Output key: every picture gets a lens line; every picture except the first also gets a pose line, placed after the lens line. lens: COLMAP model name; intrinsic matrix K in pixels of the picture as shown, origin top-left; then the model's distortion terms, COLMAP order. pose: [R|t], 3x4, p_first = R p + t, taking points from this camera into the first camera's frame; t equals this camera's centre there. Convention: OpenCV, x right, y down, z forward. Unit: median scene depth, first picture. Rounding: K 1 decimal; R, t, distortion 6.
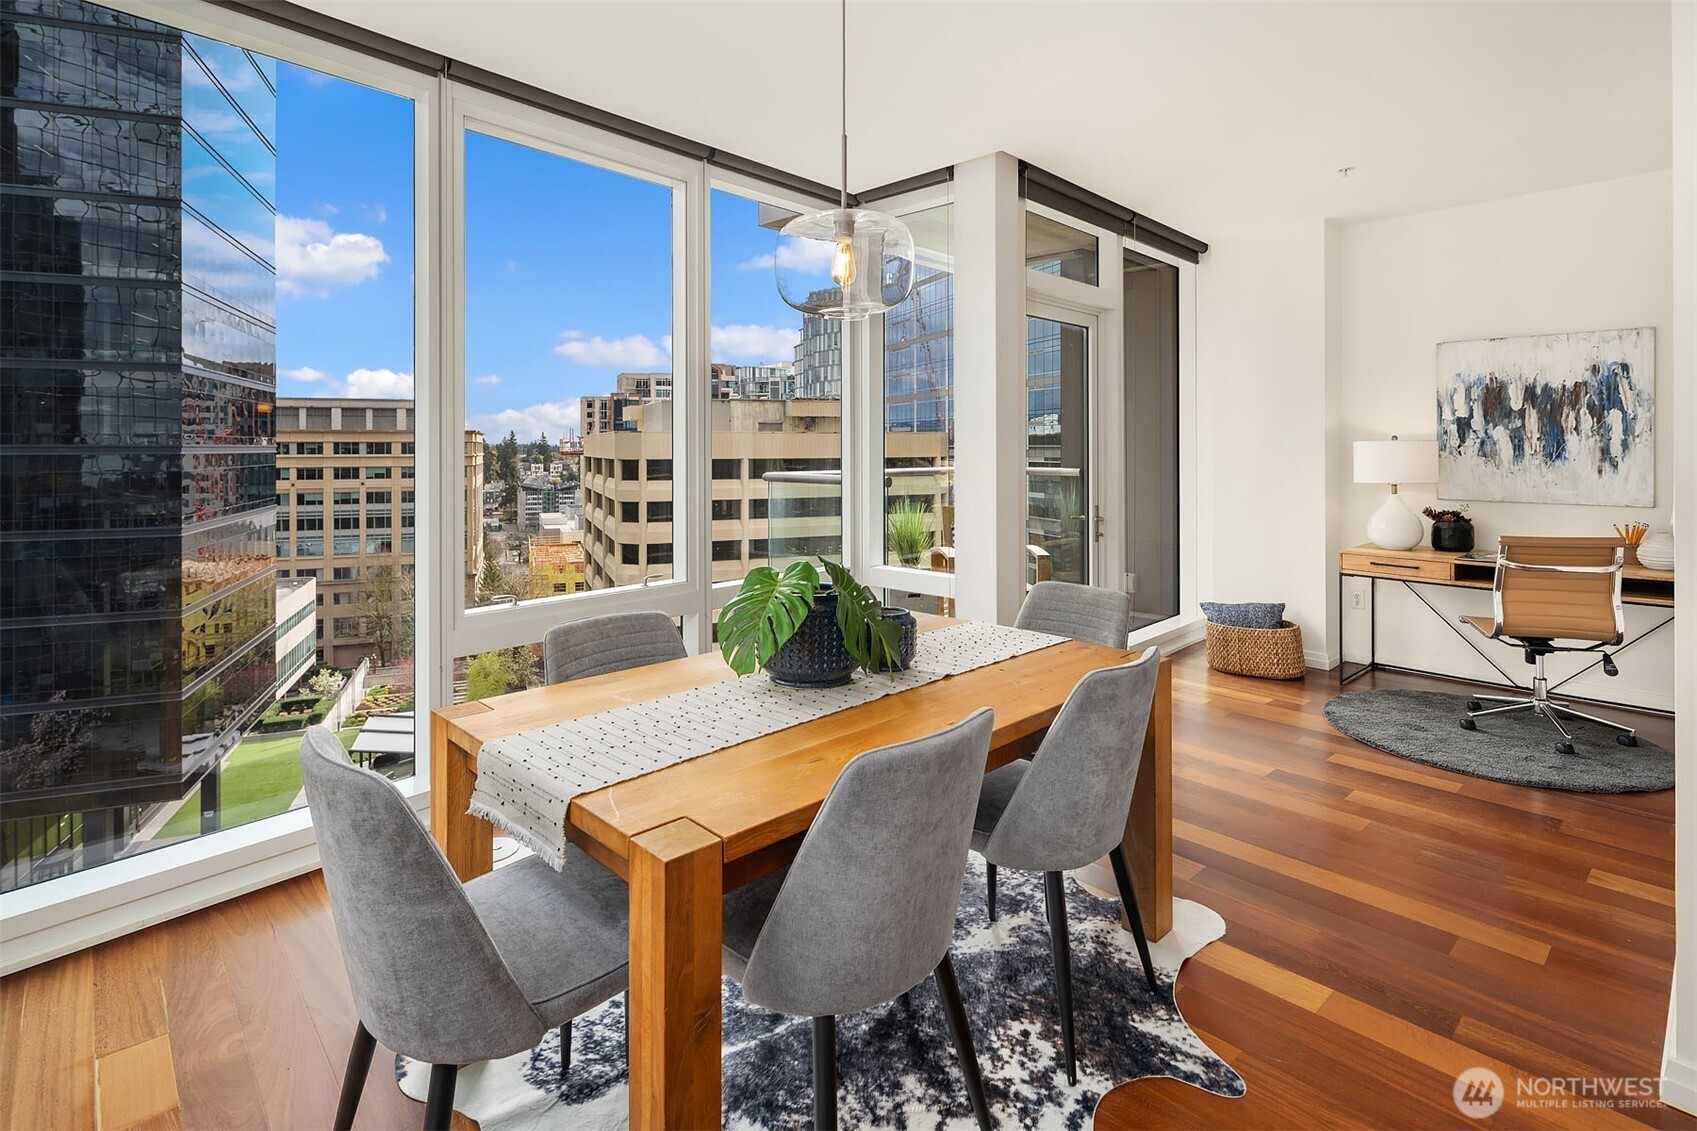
lens RADIAL K [[839.2, 0, 830.2], [0, 839.2, 447.7], [0, 0, 1]] dist [-0.000412, -0.002219]
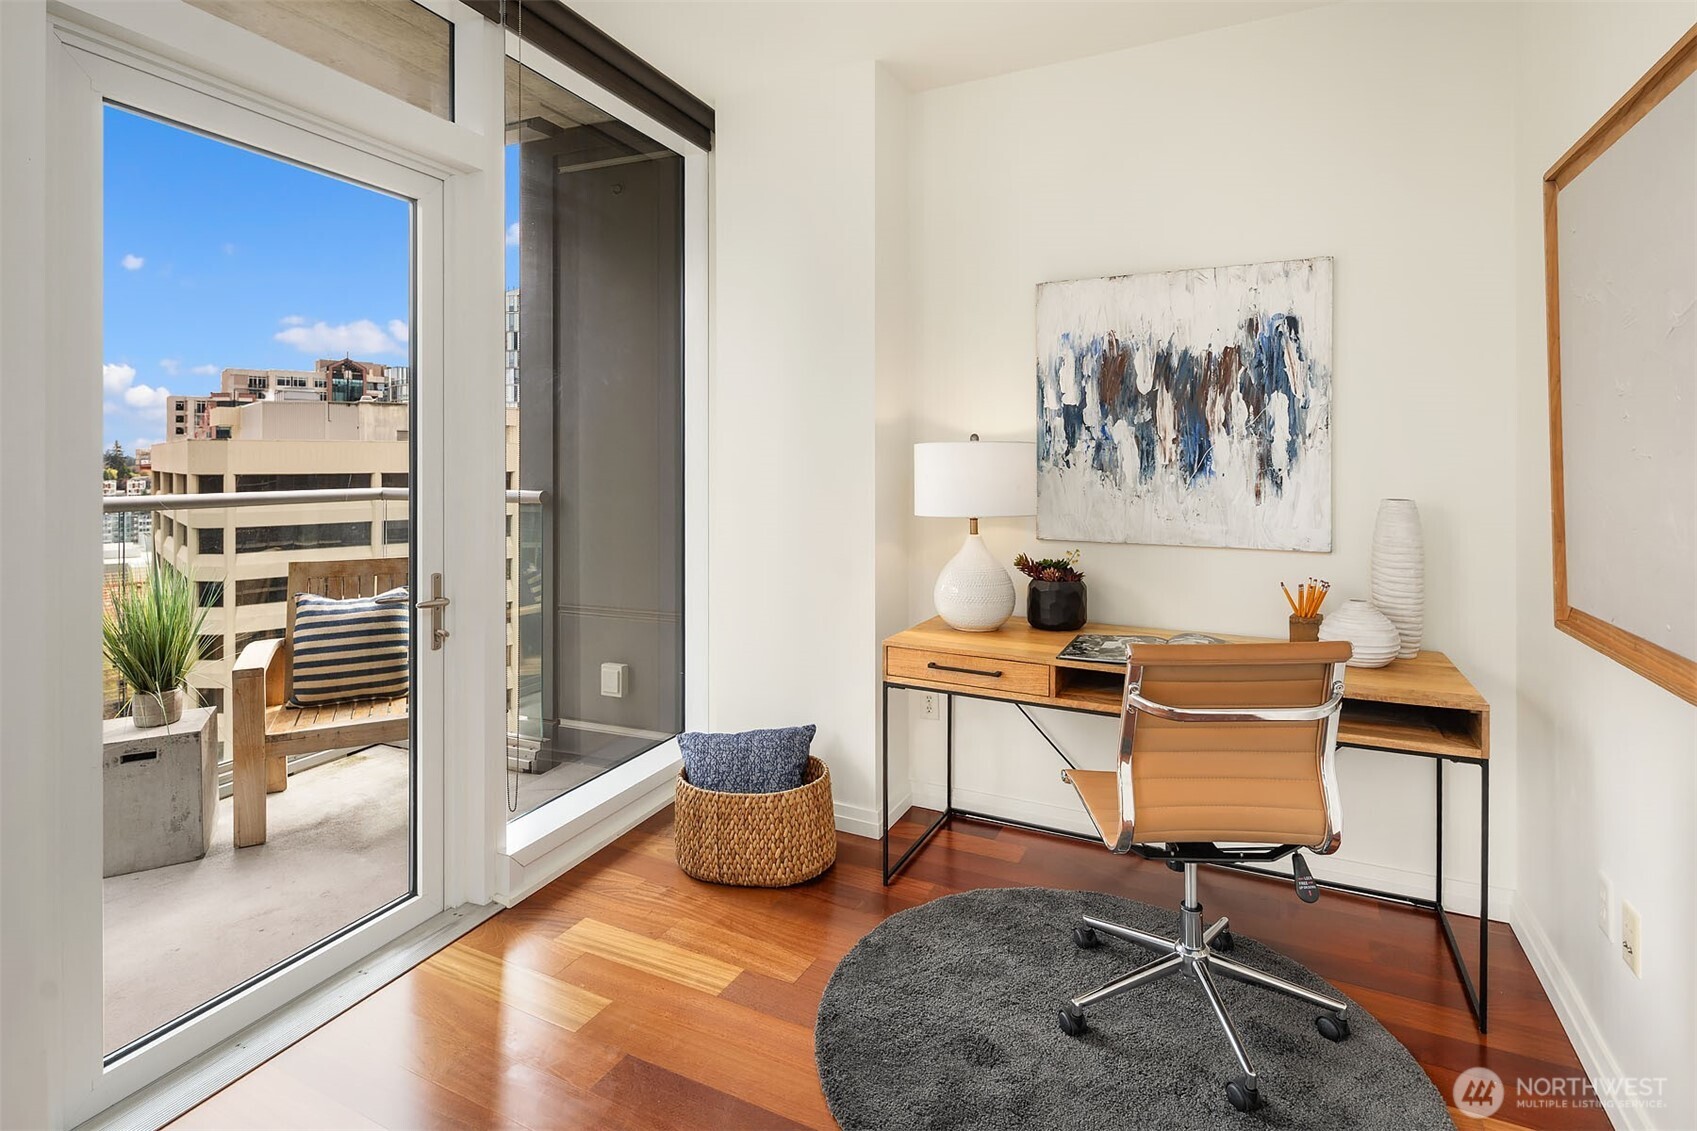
lens RADIAL K [[839.2, 0, 852.0], [0, 839.2, 464.1], [0, 0, 1]] dist [-0.000412, -0.002219]
pose [[0.927813, -0.000099, 0.373045, 0.364134], [-0.001491, 0.999991, 0.003974, 0.004073], [-0.373042, -0.004243, 0.927805, 0.474416]]
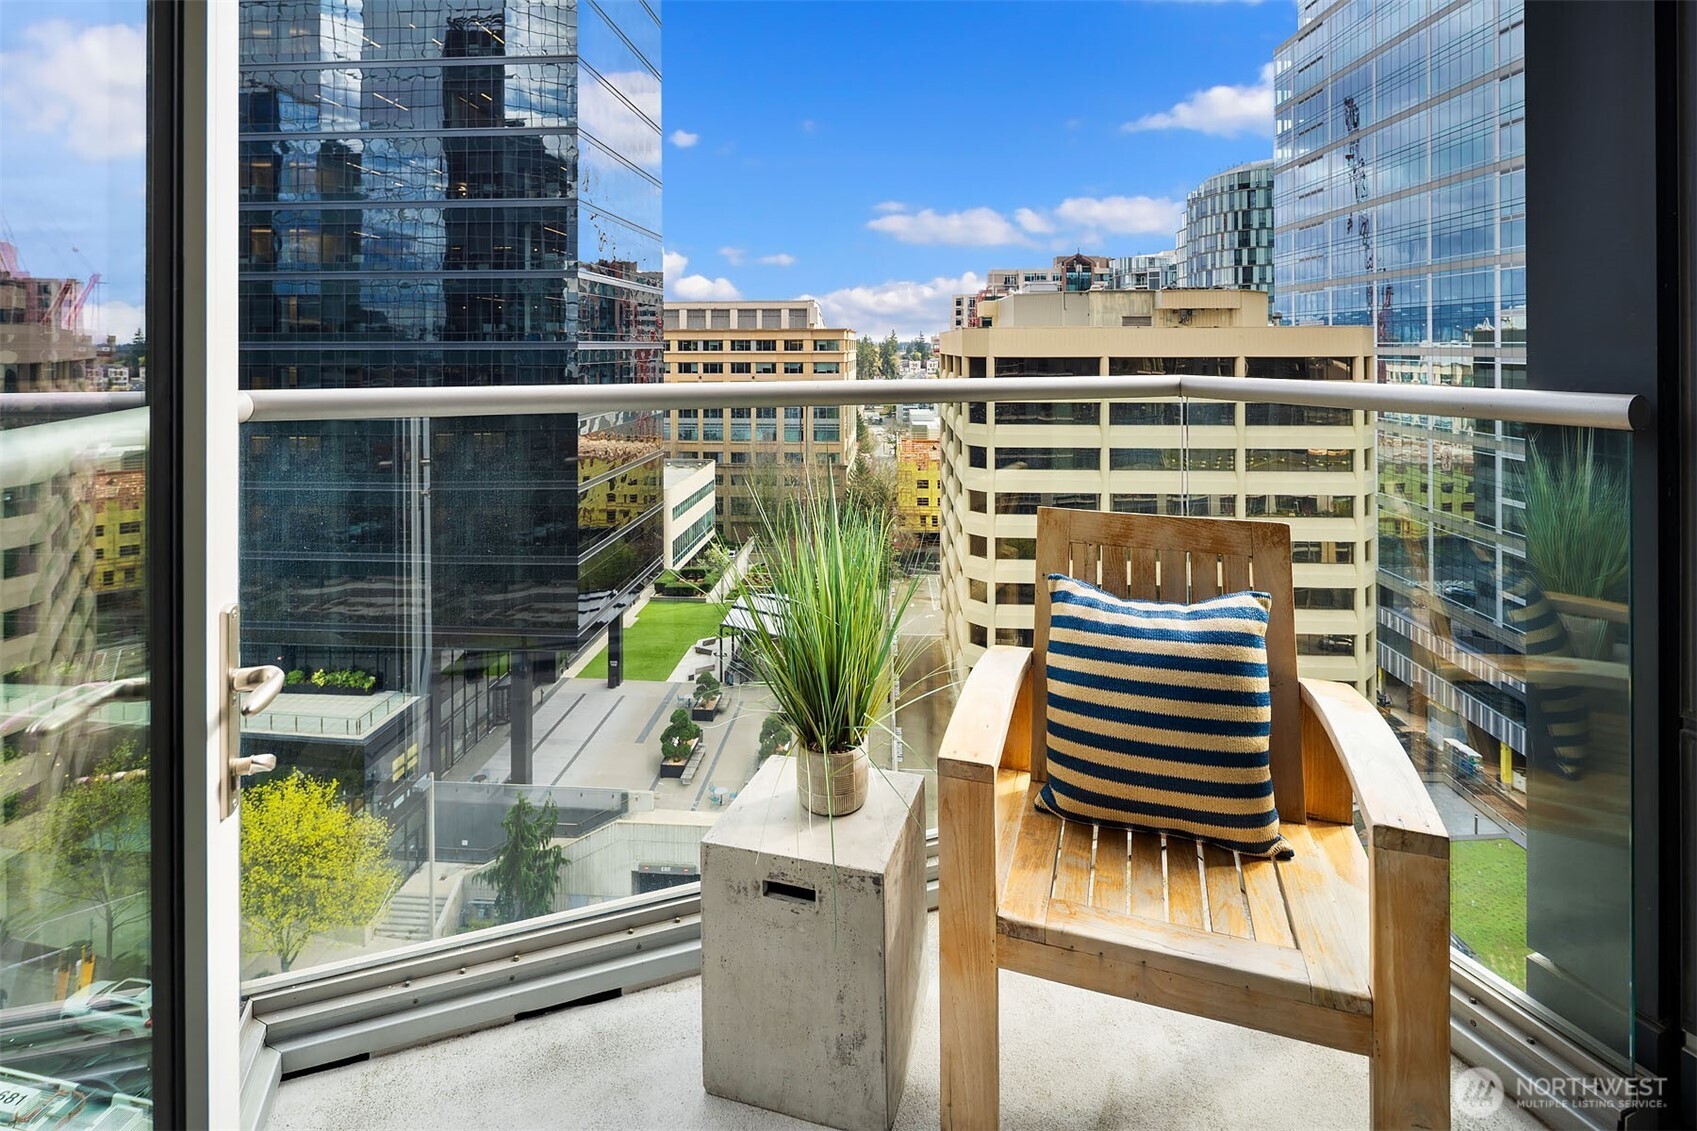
lens RADIAL K [[839.2, 0, 833.2], [0, 839.2, 339.4], [0, 0, 1]] dist [-0.000412, -0.002219]
pose [[0.903438, -0.002745, -0.428710, 0.264486], [-0.000415, 0.999973, -0.007276, 0.014610], [0.428718, 0.006752, 0.903413, 0.931243]]
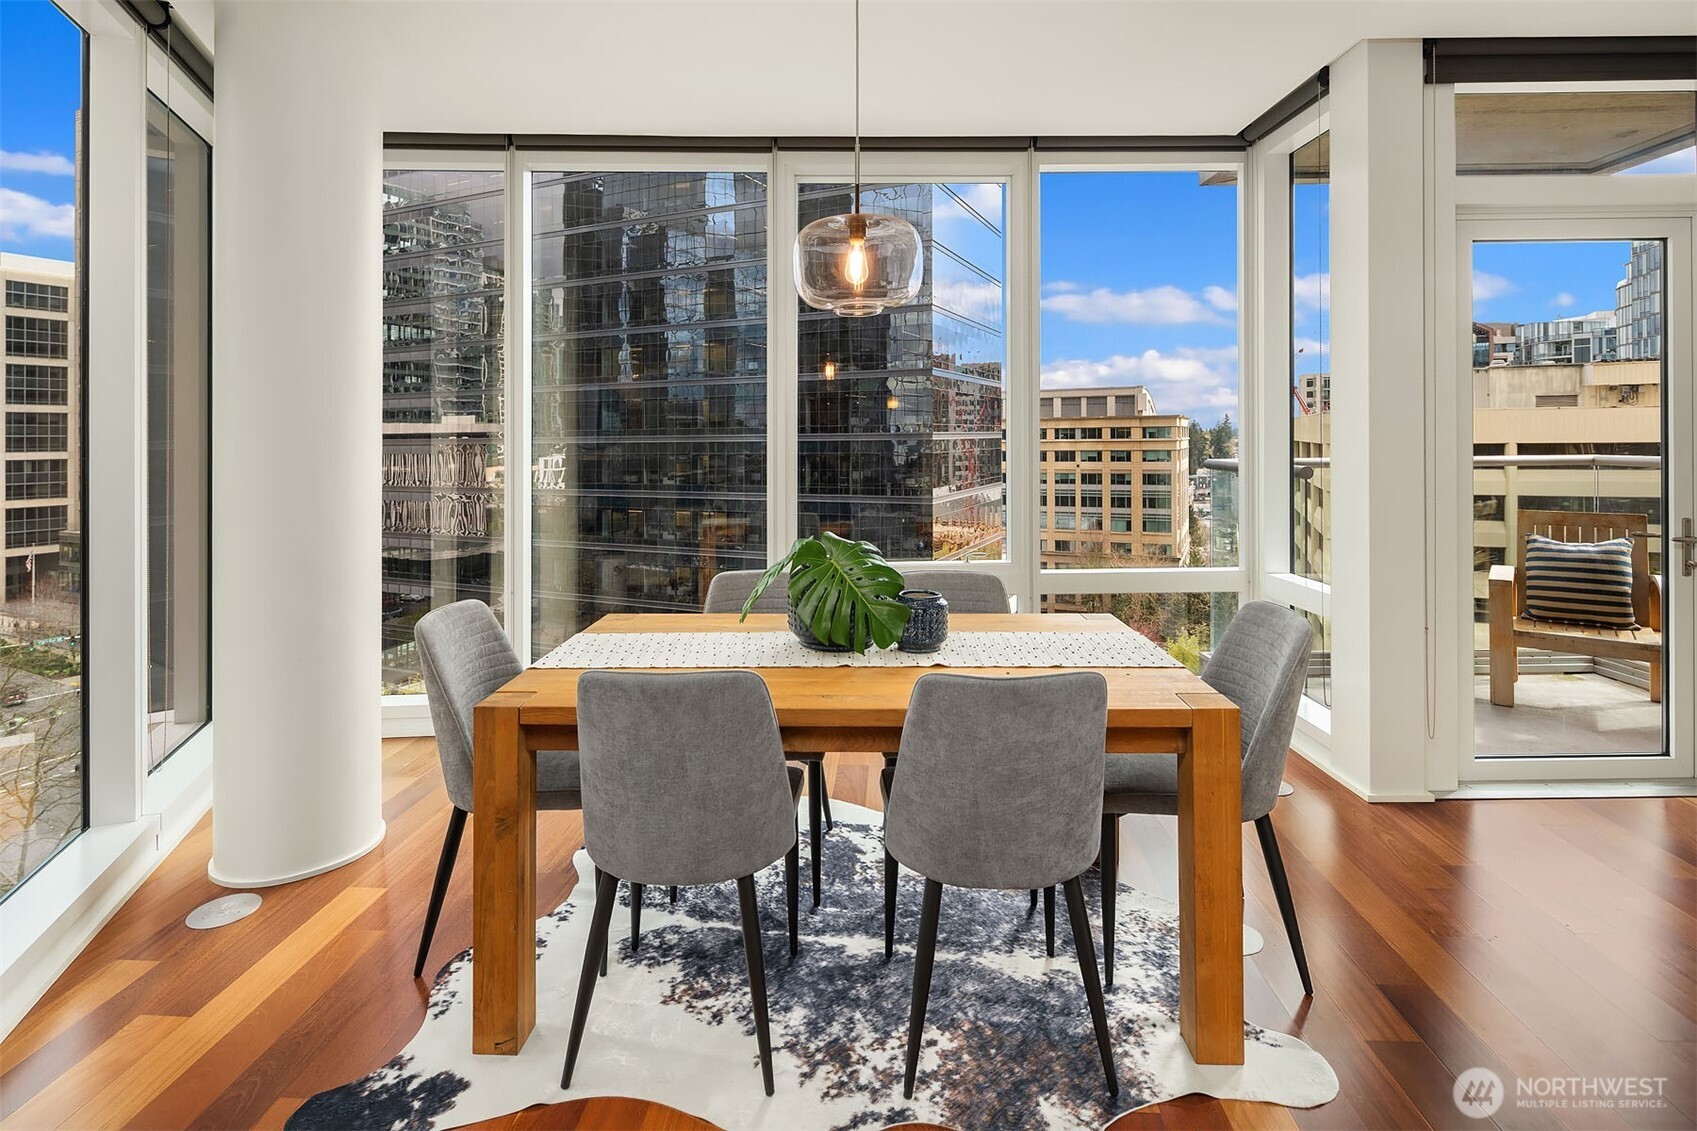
lens RADIAL K [[839.2, 0, 829.6], [0, 839.2, 438.3], [0, 0, 1]] dist [-0.000412, -0.002219]
pose [[0.689424, -0.004737, -0.724343, 0.333954], [0.010190, 0.999943, 0.003159, 0.000061], [0.724287, -0.009559, 0.689433, 0.100904]]
